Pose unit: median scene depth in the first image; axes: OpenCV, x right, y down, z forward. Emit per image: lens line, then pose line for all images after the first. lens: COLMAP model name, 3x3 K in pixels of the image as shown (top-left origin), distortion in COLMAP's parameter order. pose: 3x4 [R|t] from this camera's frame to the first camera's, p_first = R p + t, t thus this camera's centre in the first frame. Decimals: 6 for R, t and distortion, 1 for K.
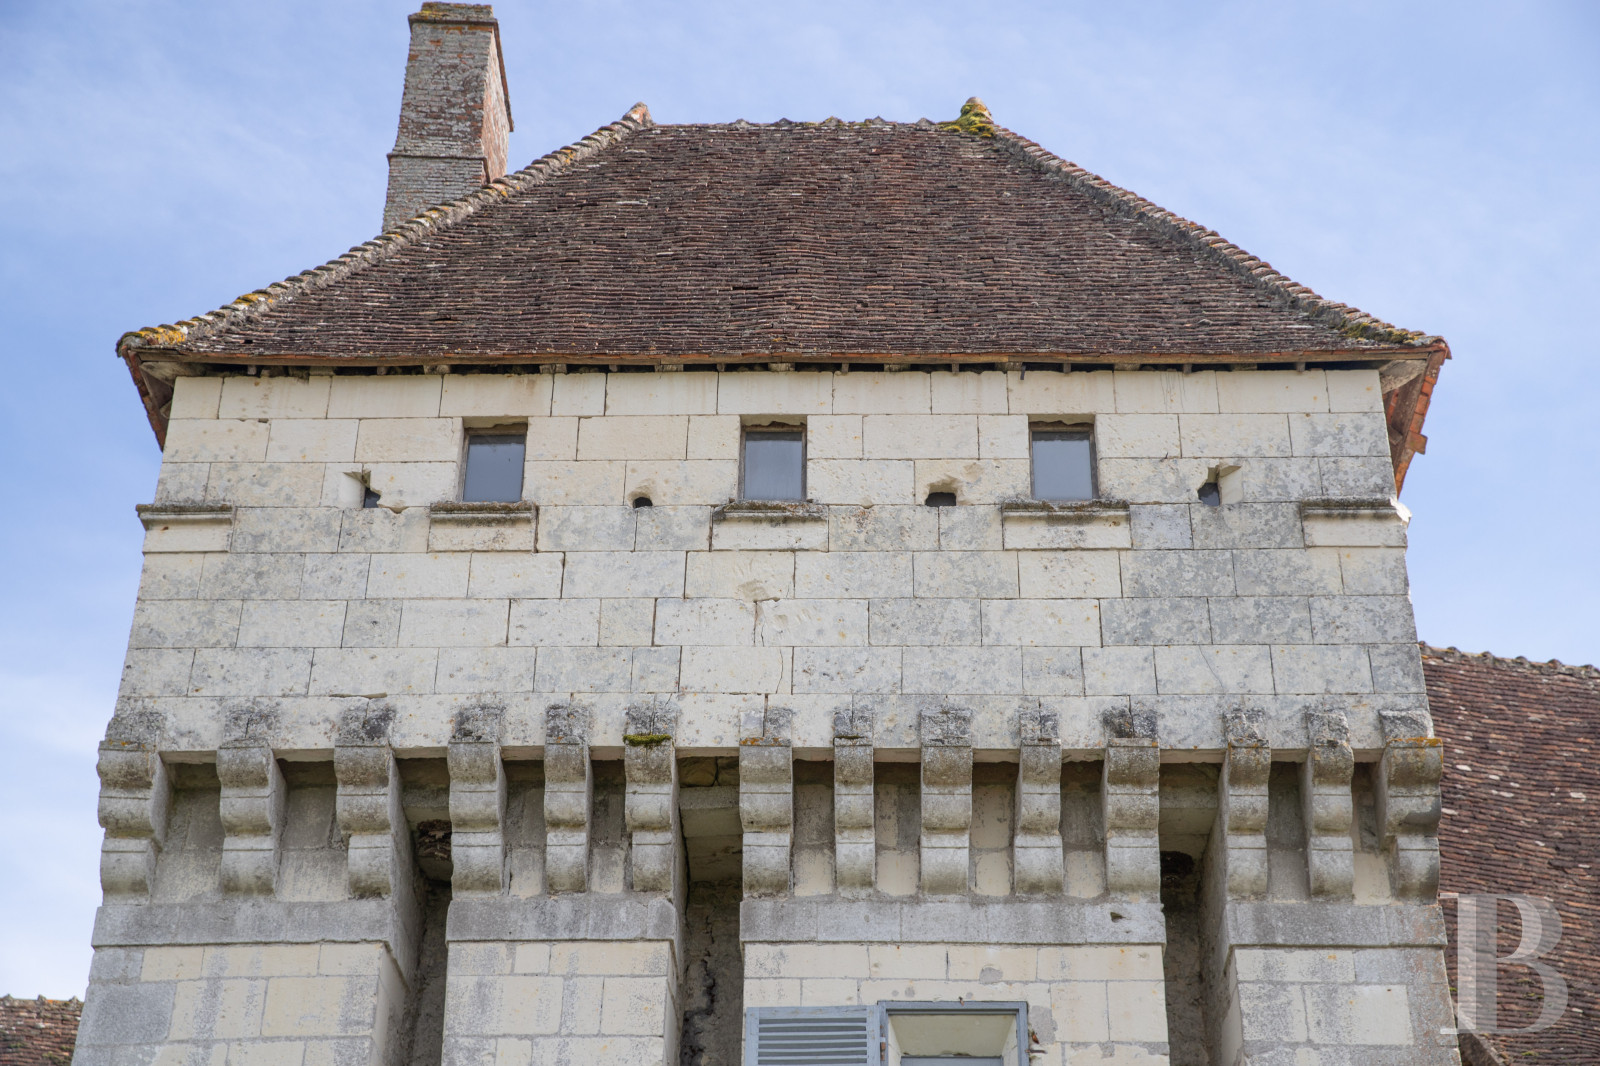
lens RADIAL K [[2442.1, 0, 803.0], [0, 2442.1, 522.5], [0, 0, 1]] dist [0.137566, 0.000000]
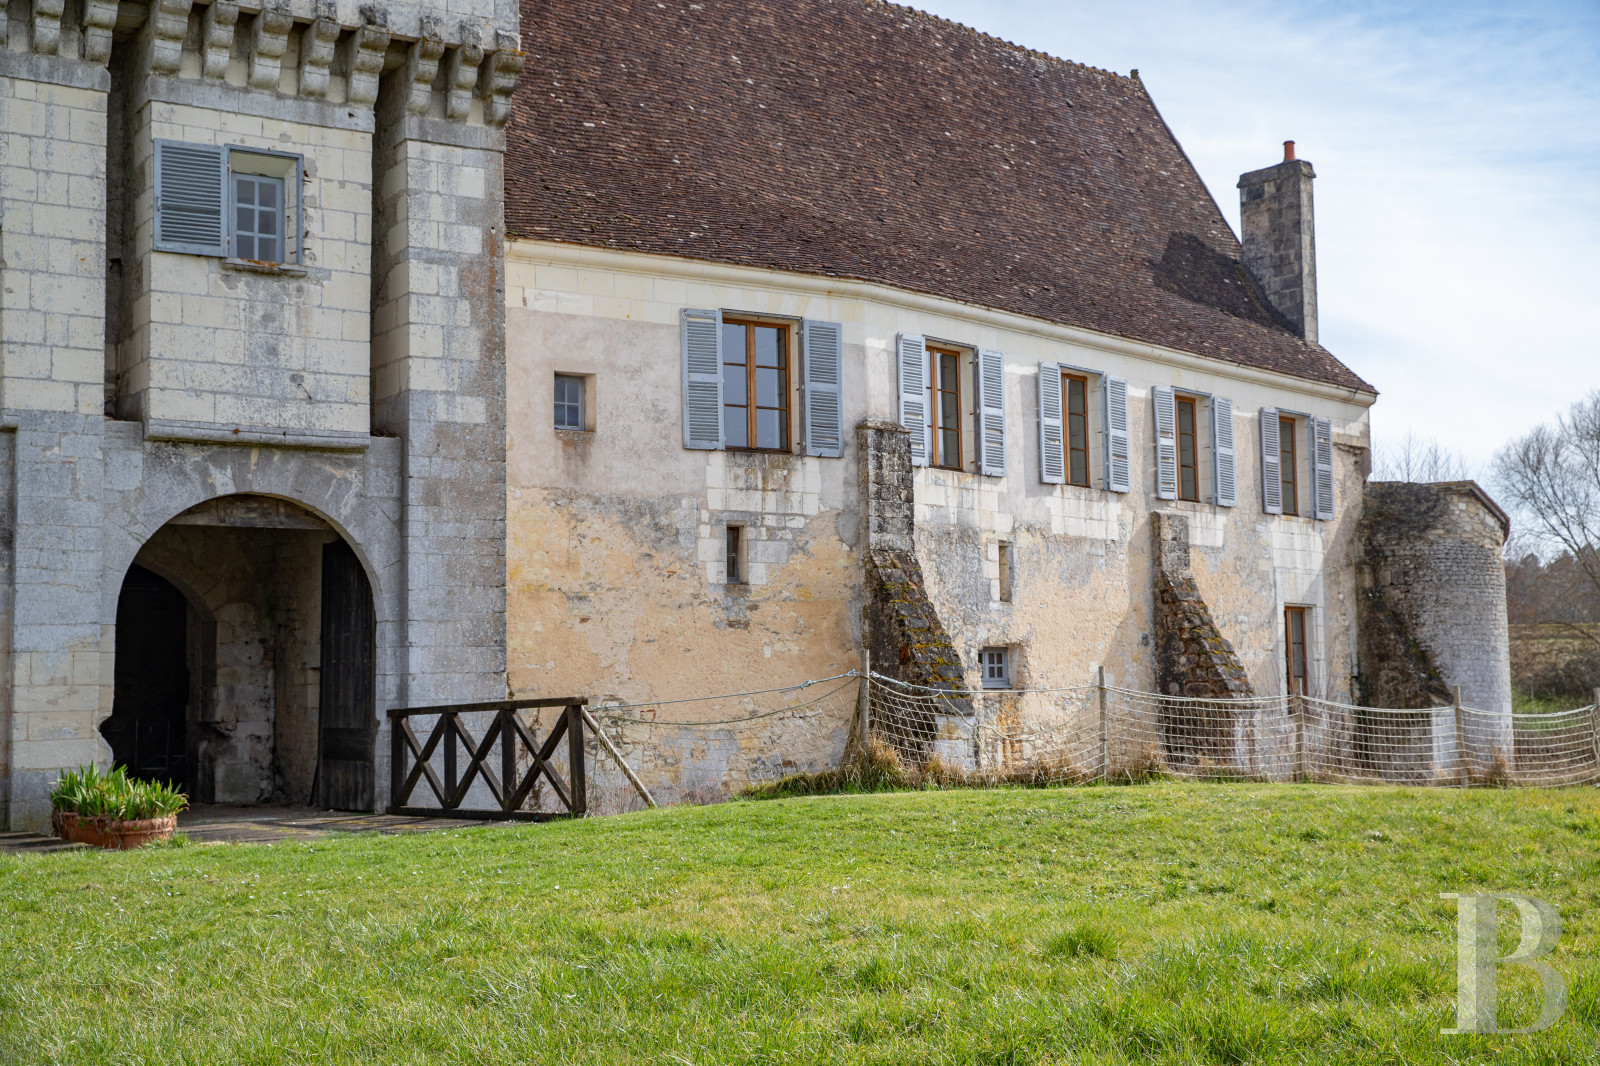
lens RADIAL K [[2029.1, 0, 797.2], [0, 2029.1, 532.2], [0, 0, 1]] dist [0.107564, 0.000000]
pose [[0.840003, 0.022708, 0.542107, -0.437879], [-0.276986, 0.877073, 0.392456, -0.277844], [-0.466555, -0.479820, 0.743033, -0.510553]]
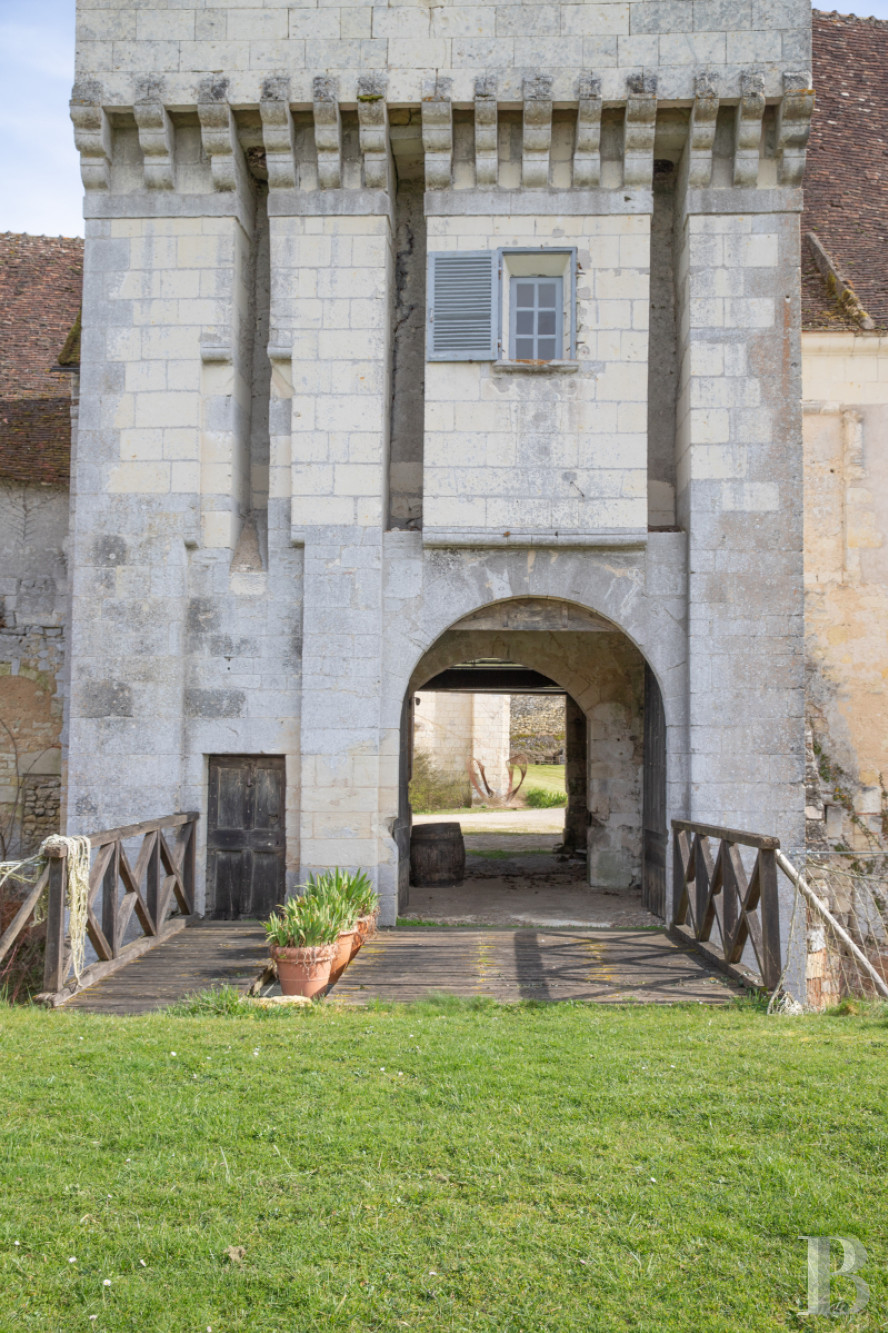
lens RADIAL K [[1328.8, 0, 445.9], [0, 1328.8, 667.7], [0, 0, 1]] dist [0.030613, 0.000000]
pose [[0.999659, -0.001335, -0.026083, 0.016428], [0.013927, 0.872085, 0.489157, -0.024980], [0.022094, -0.489353, 0.871806, -0.052475]]
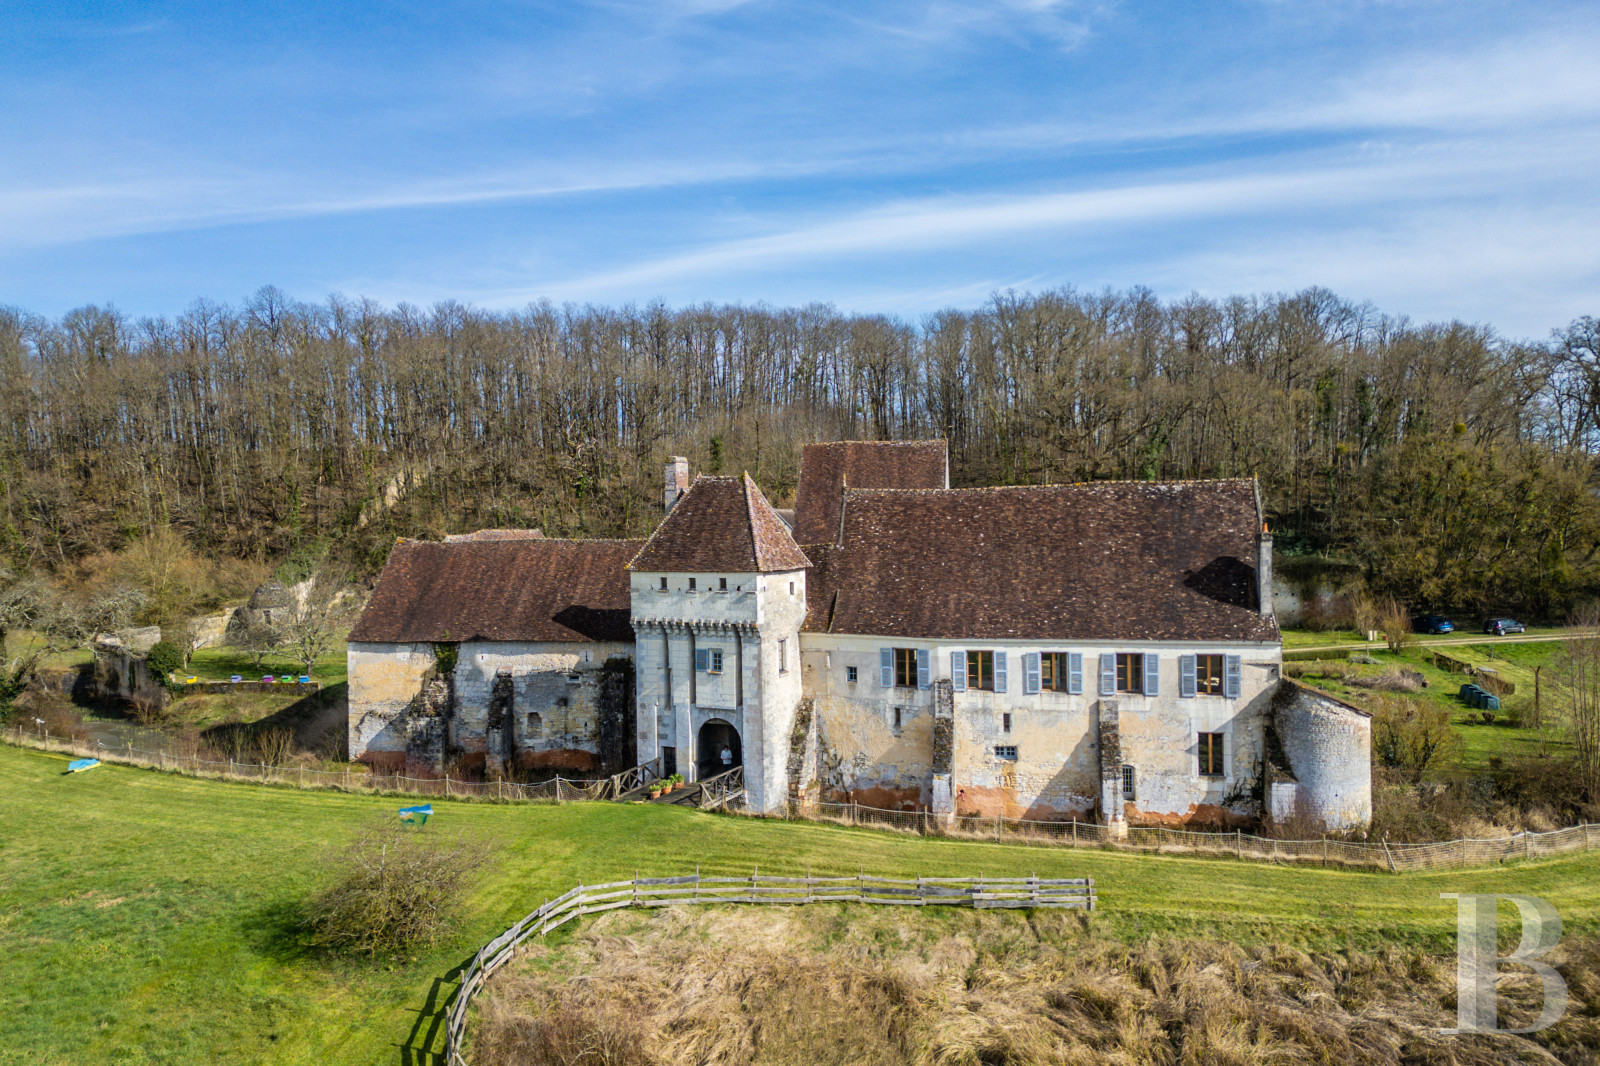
lens RADIAL K [[1145.1, 0, 804.7], [0, 1145.1, 515.9], [0, 0, 1]] dist [0.085744, -0.006327]
pose [[0.916311, -0.024060, -0.399743, 2.075655], [0.238485, 0.834676, 0.496428, -2.251477], [0.321712, -0.550216, 0.770561, -1.926593]]
